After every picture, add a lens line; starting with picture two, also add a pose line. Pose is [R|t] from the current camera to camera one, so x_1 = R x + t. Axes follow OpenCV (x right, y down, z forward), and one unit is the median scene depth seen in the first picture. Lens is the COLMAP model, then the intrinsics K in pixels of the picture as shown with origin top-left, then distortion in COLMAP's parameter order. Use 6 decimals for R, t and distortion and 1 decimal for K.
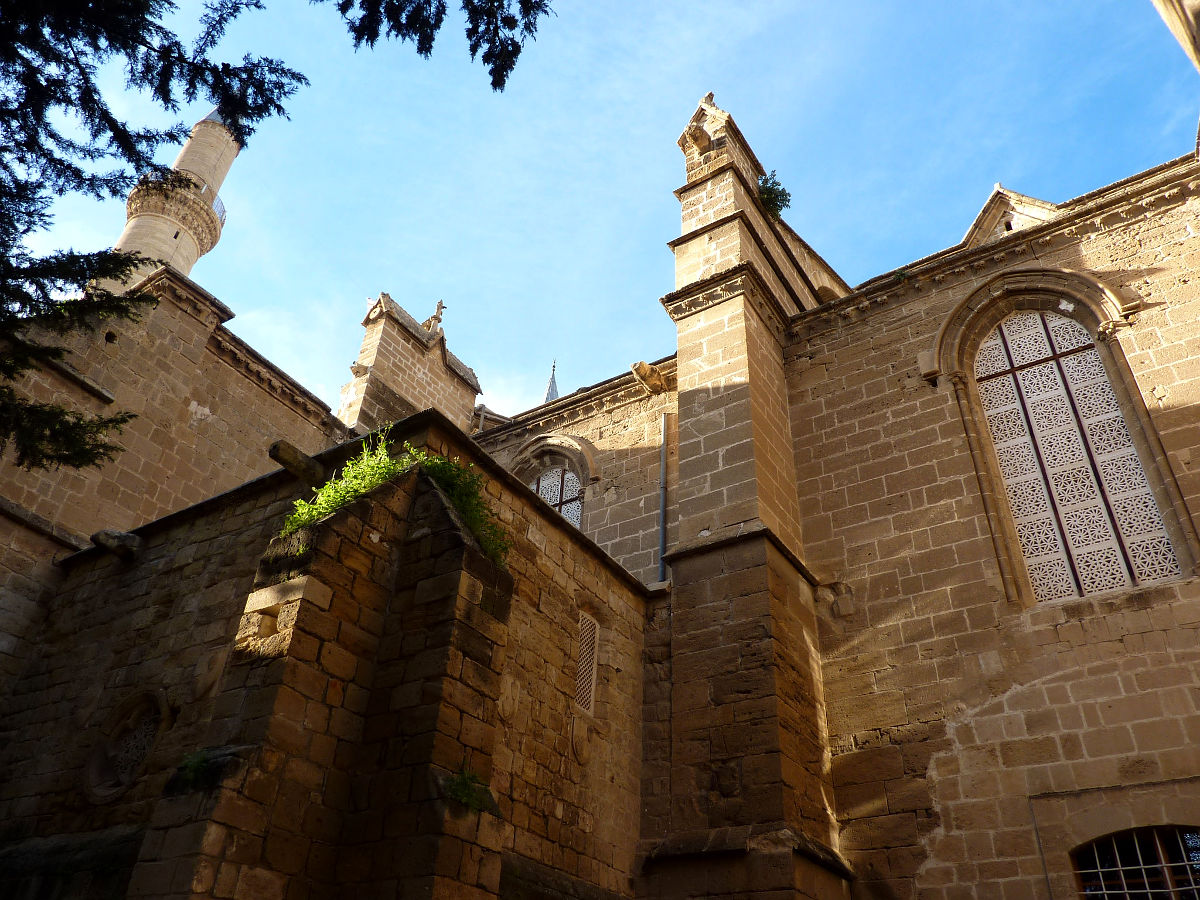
lens RADIAL K [[894.0, 0, 600.0], [0, 894.0, 450.0], [0, 0, 1]] dist [0.005708, -0.058289]
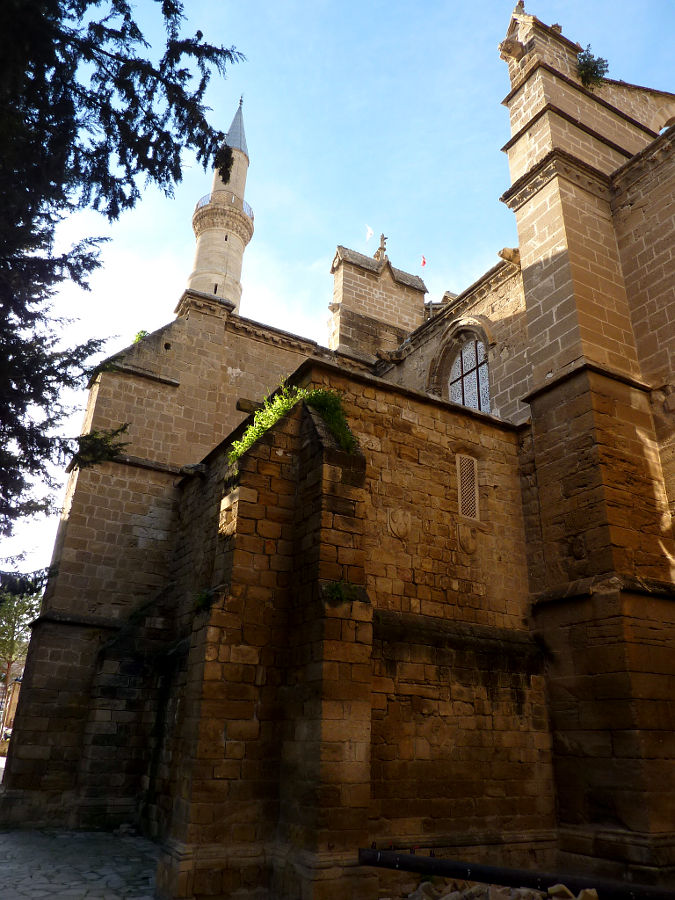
lens RADIAL K [[670.5, 0, 337.5], [0, 670.5, 450.0], [0, 0, 1]] dist [0.005708, -0.058289]
pose [[0.888979, -0.207195, -0.408396, 0.248057], [0.284492, 0.948700, 0.137958, -0.034216], [0.358861, -0.238827, 0.902320, -0.063350]]
